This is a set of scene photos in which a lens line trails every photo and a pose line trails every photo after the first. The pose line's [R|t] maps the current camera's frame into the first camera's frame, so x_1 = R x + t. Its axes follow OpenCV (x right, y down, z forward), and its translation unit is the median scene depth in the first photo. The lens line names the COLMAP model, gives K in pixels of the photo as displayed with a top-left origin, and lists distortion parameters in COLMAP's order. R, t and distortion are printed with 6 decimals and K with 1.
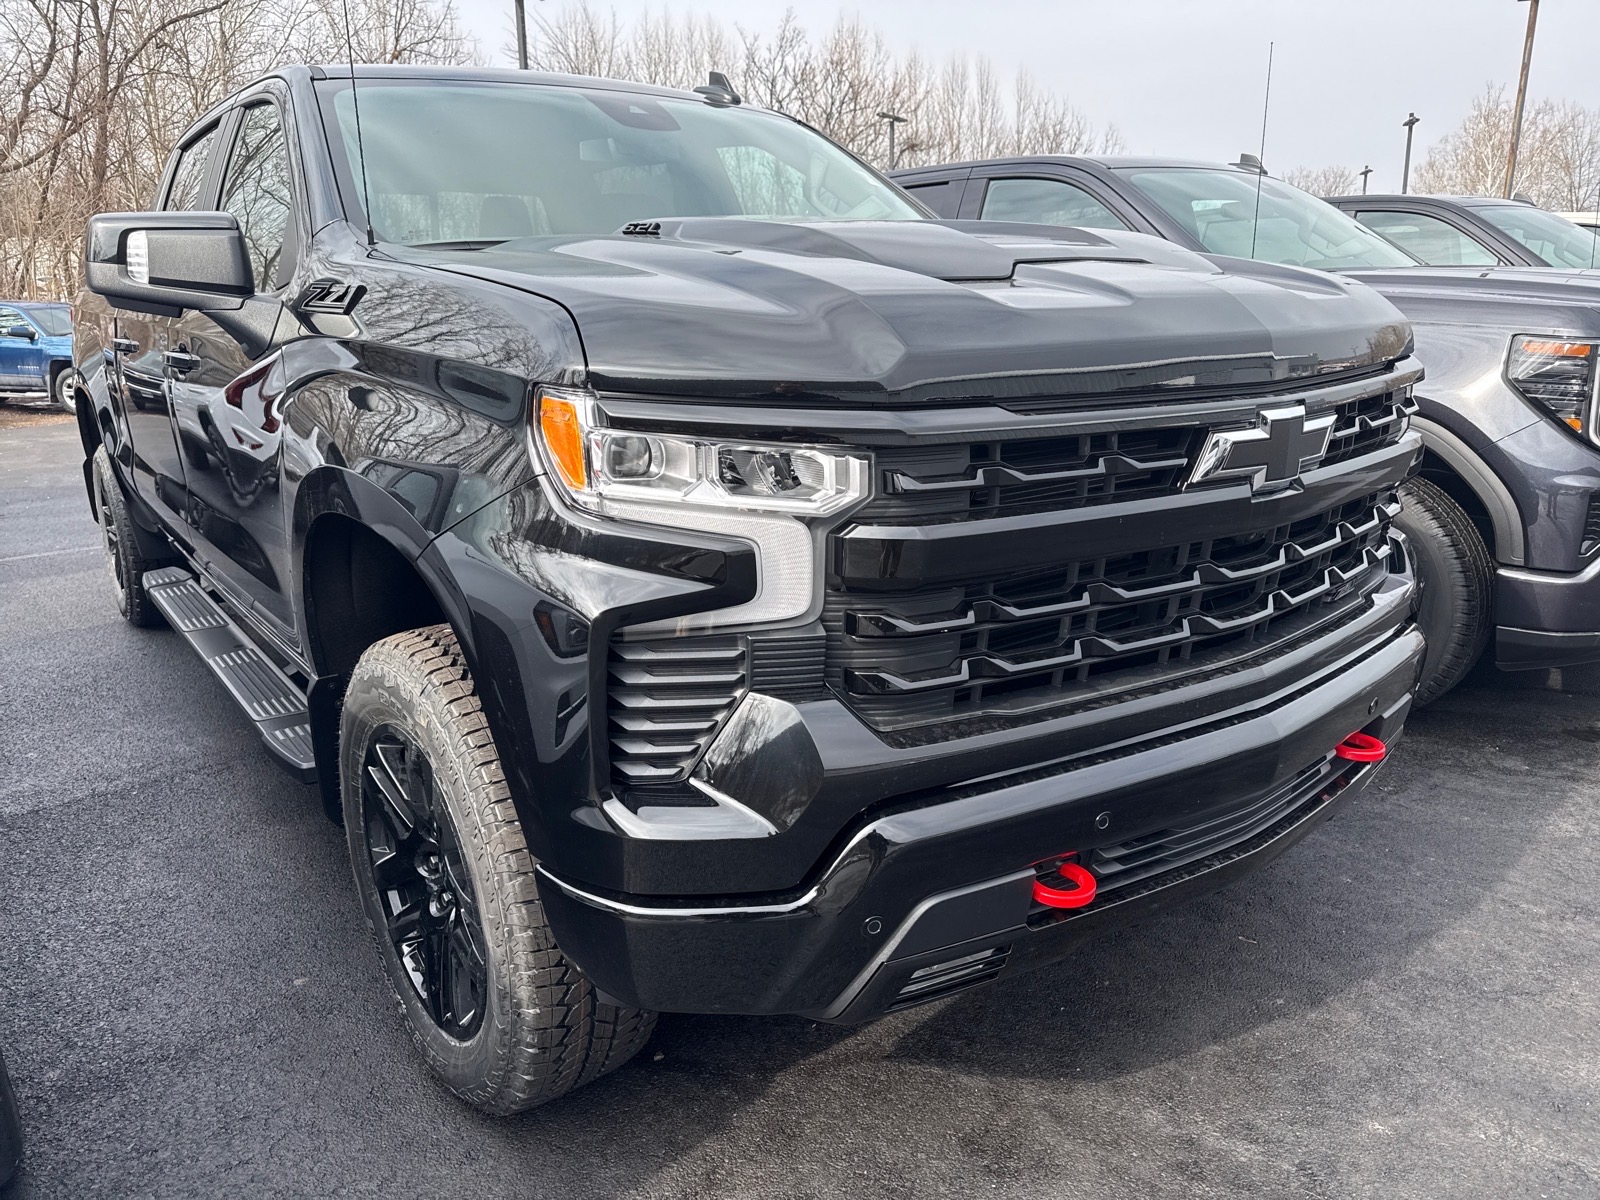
lens RADIAL K [[1135.9, 0, 800.0], [0, 1135.9, 600.0], [0, 0, 1]] dist [0.075925, -0.064118]
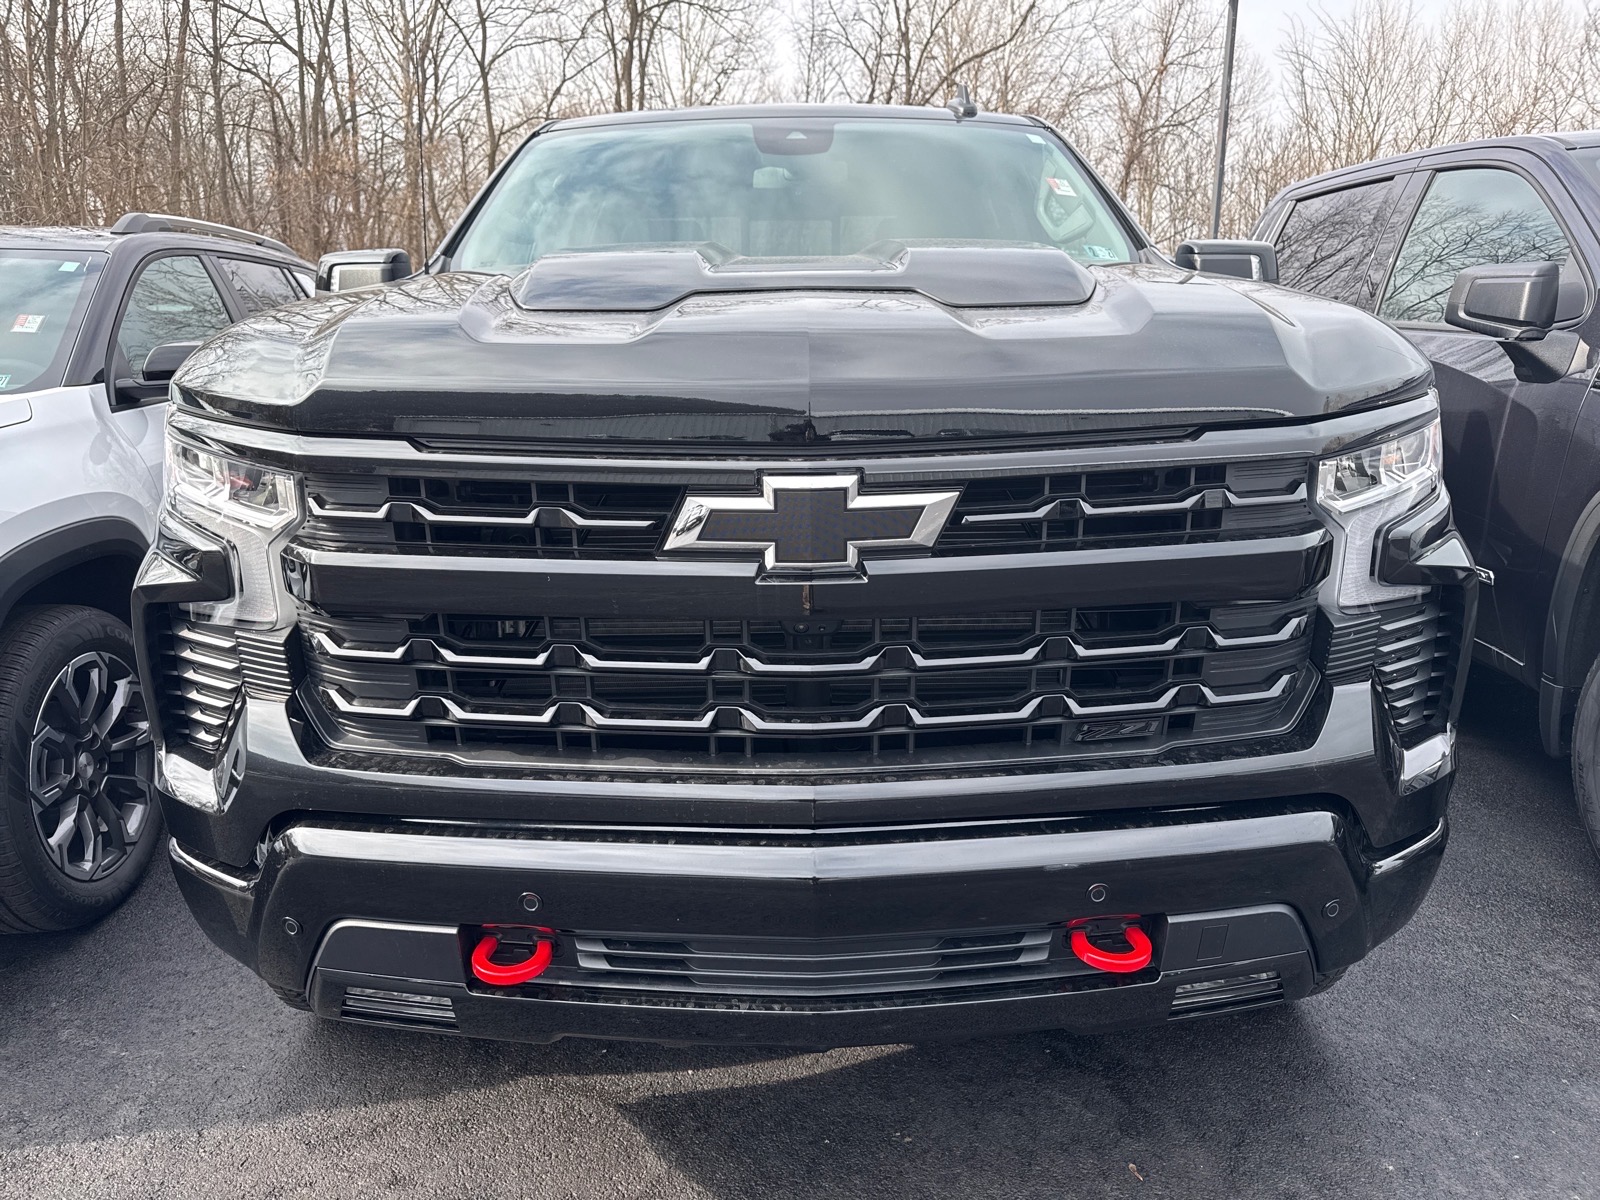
lens RADIAL K [[1165.1, 0, 800.0], [0, 1165.1, 600.0], [0, 0, 1]] dist [0.001781, 0.001077]
pose [[0.816636, 0.151434, -0.556933, 0.859175], [-0.157880, 0.986772, 0.036809, -0.105711], [0.555140, 0.057869, 0.829742, 0.306304]]
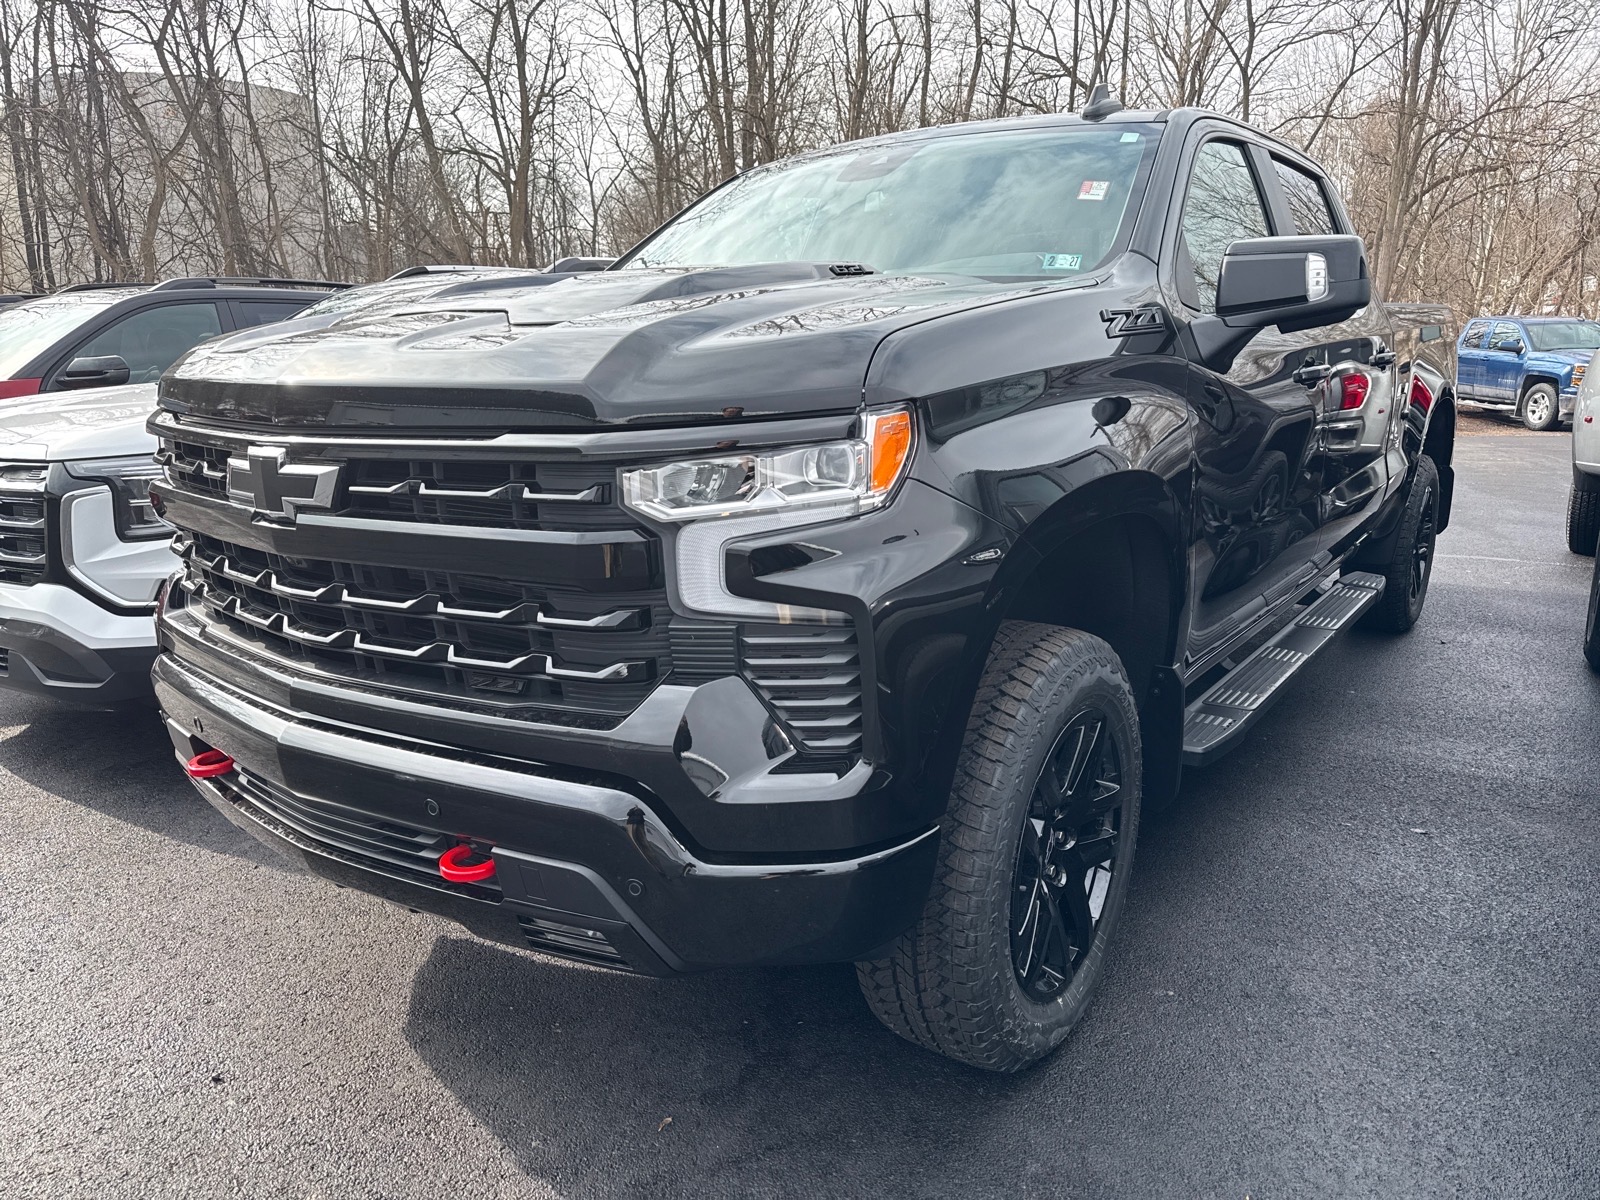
lens RADIAL K [[1165.1, 0, 800.0], [0, 1165.1, 600.0], [0, 0, 1]] dist [0.001781, 0.001077]
pose [[0.290030, 0.229376, -0.929123, 1.632792], [-0.238291, 0.957584, 0.162019, -0.325277], [0.926877, 0.174411, 0.332386, 1.095426]]
